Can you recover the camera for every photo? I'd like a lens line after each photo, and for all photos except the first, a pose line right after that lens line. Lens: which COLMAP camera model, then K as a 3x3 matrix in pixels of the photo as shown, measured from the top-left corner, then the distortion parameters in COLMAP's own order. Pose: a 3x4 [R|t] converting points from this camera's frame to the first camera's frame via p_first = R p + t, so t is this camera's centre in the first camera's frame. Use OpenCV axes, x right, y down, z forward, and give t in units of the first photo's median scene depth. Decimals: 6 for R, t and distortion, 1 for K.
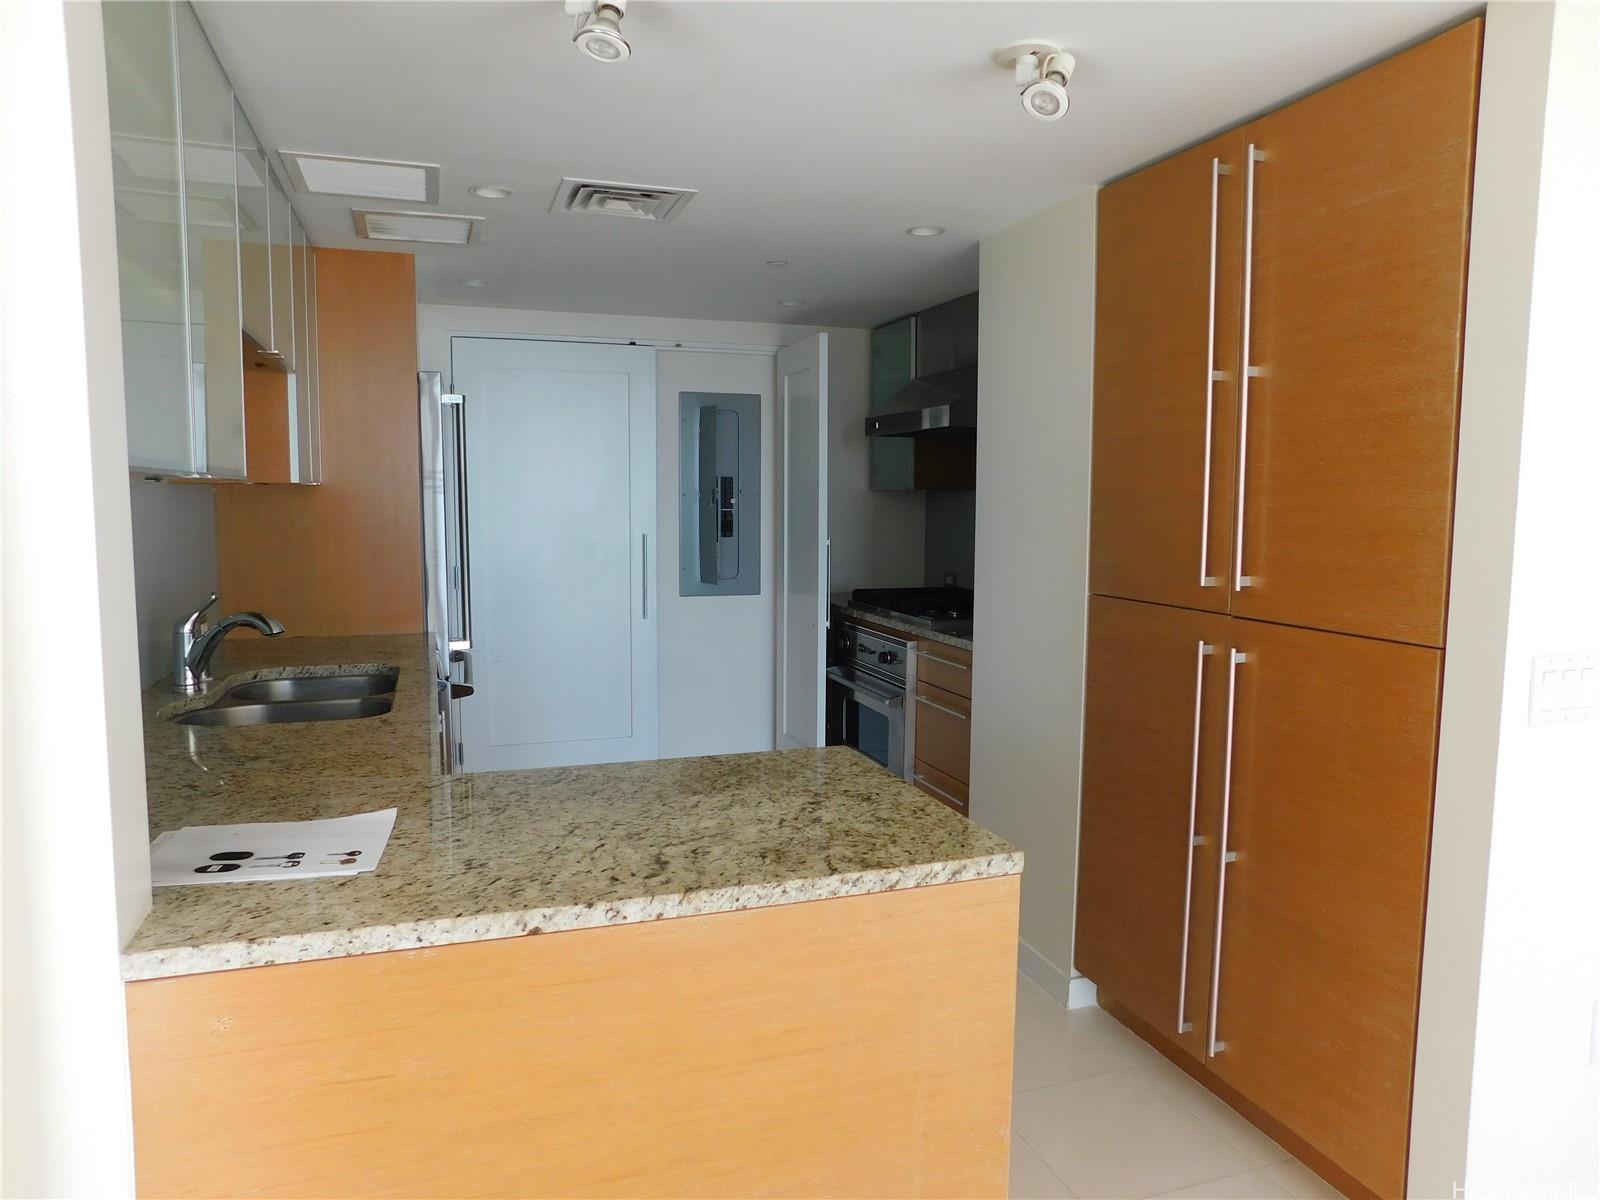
lens RADIAL K [[1052.2, 0, 795.8], [0, 1052.2, 602.7], [0, 0, 1]] dist [-0.066010, 0.052512]
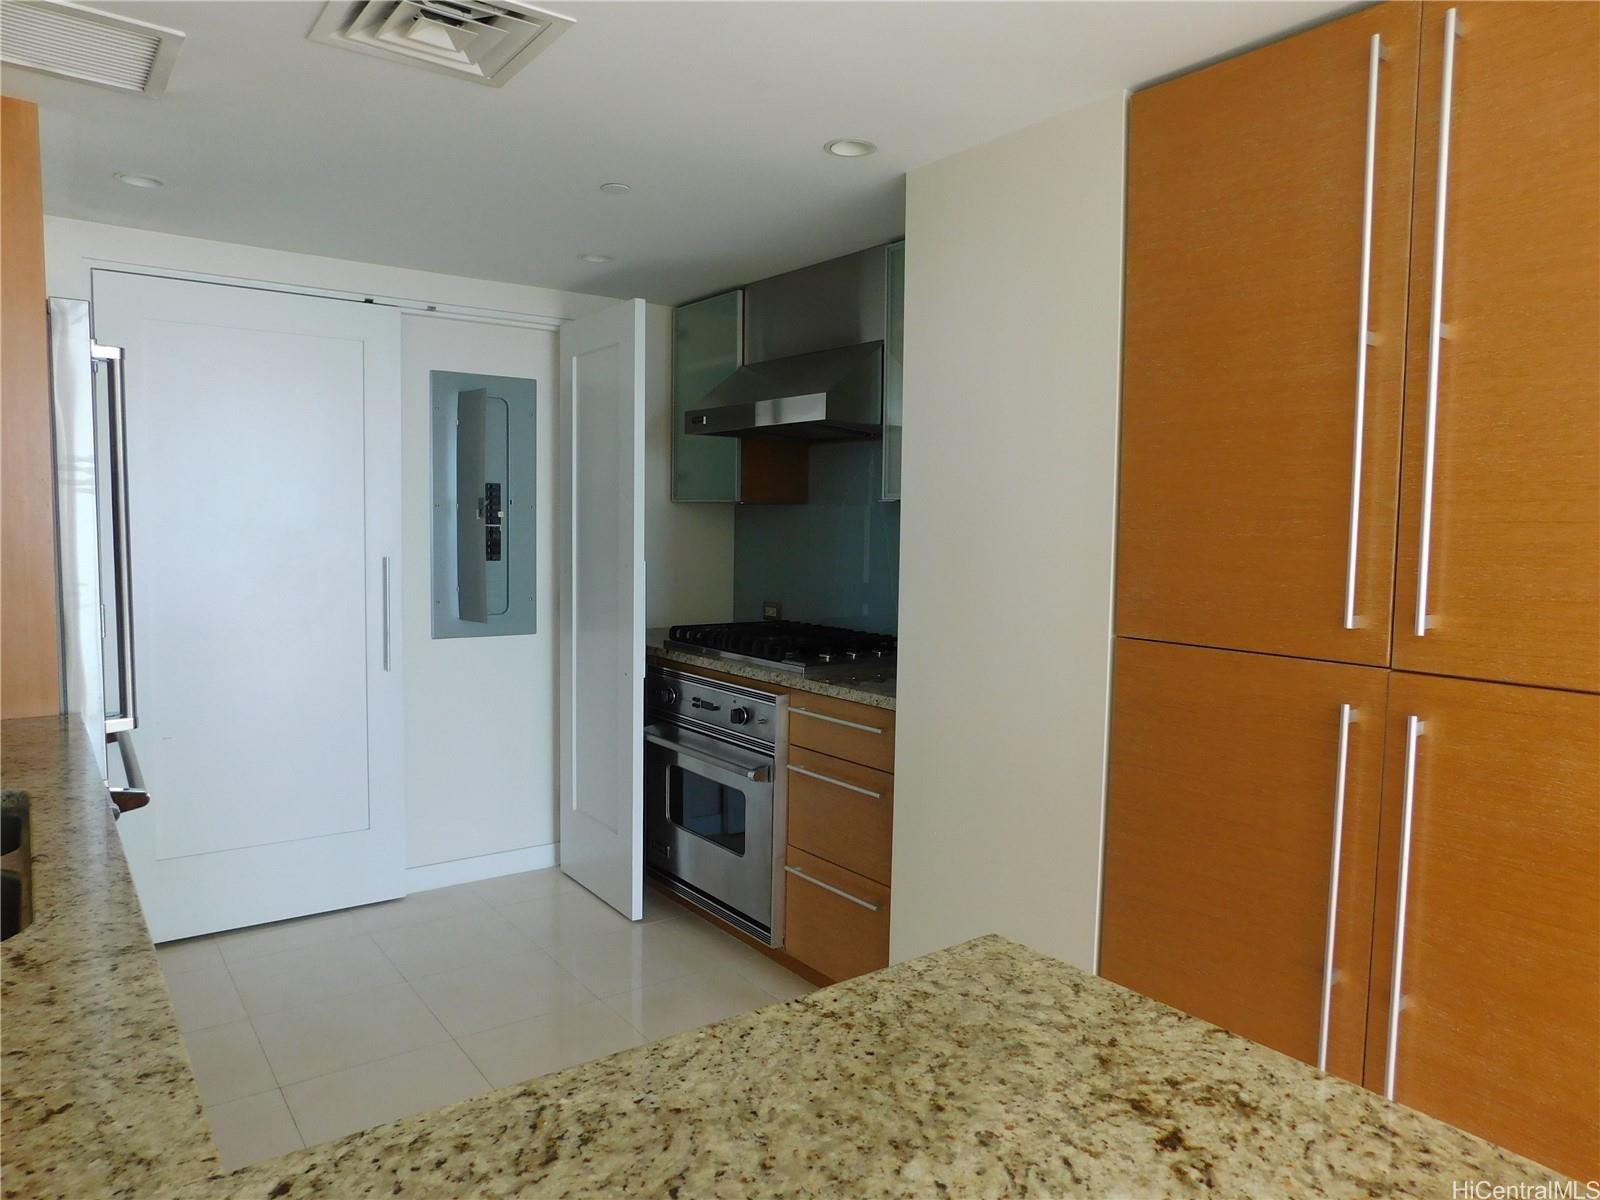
lens RADIAL K [[1052.2, 0, 798.5], [0, 1052.2, 600.2], [0, 0, 1]] dist [-0.066010, 0.052512]
pose [[0.951990, -0.013684, 0.305822, -0.123711], [0.020599, 0.999600, -0.019395, -0.018943], [-0.305434, 0.024763, 0.951891, 0.276285]]
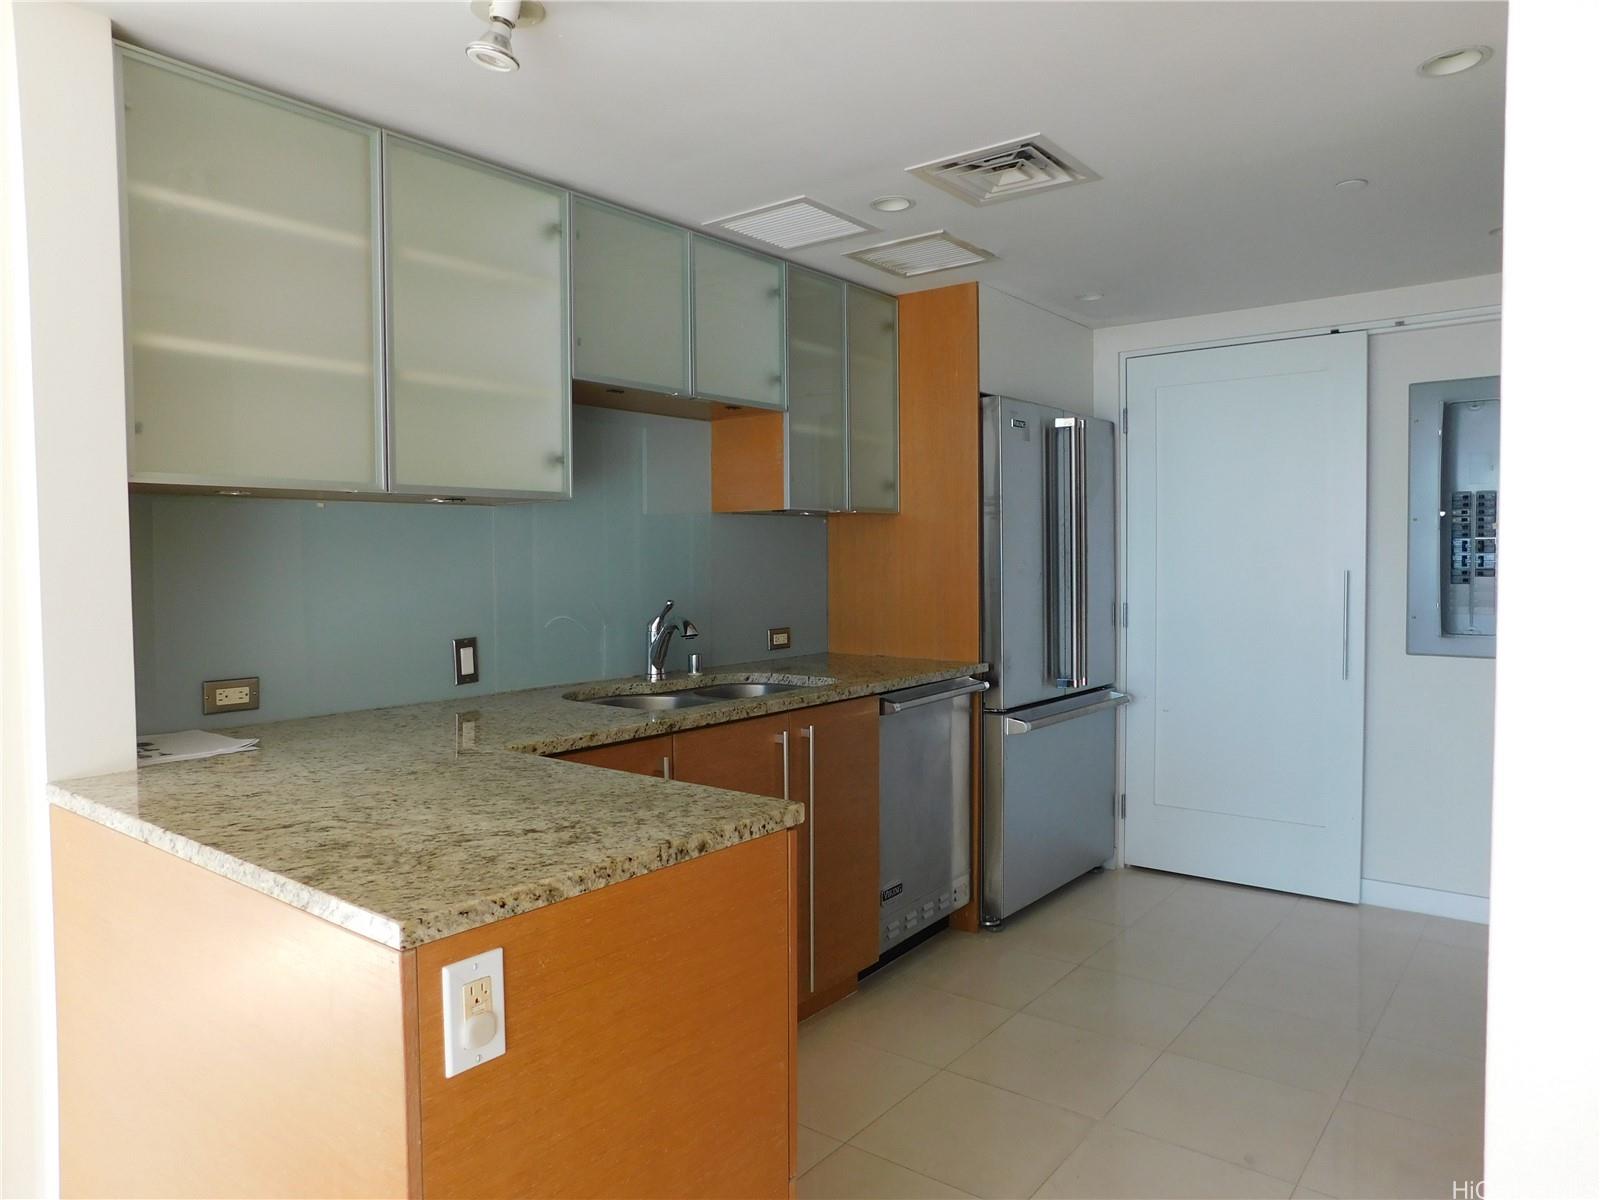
lens RADIAL K [[1052.2, 0, 792.4], [0, 1052.2, 603.9], [0, 0, 1]] dist [-0.066010, 0.052512]
pose [[0.542749, 0.027962, -0.839429, 0.379935], [-0.073918, 0.997158, -0.014577, 0.001556], [0.836636, 0.069961, 0.543273, 0.317692]]
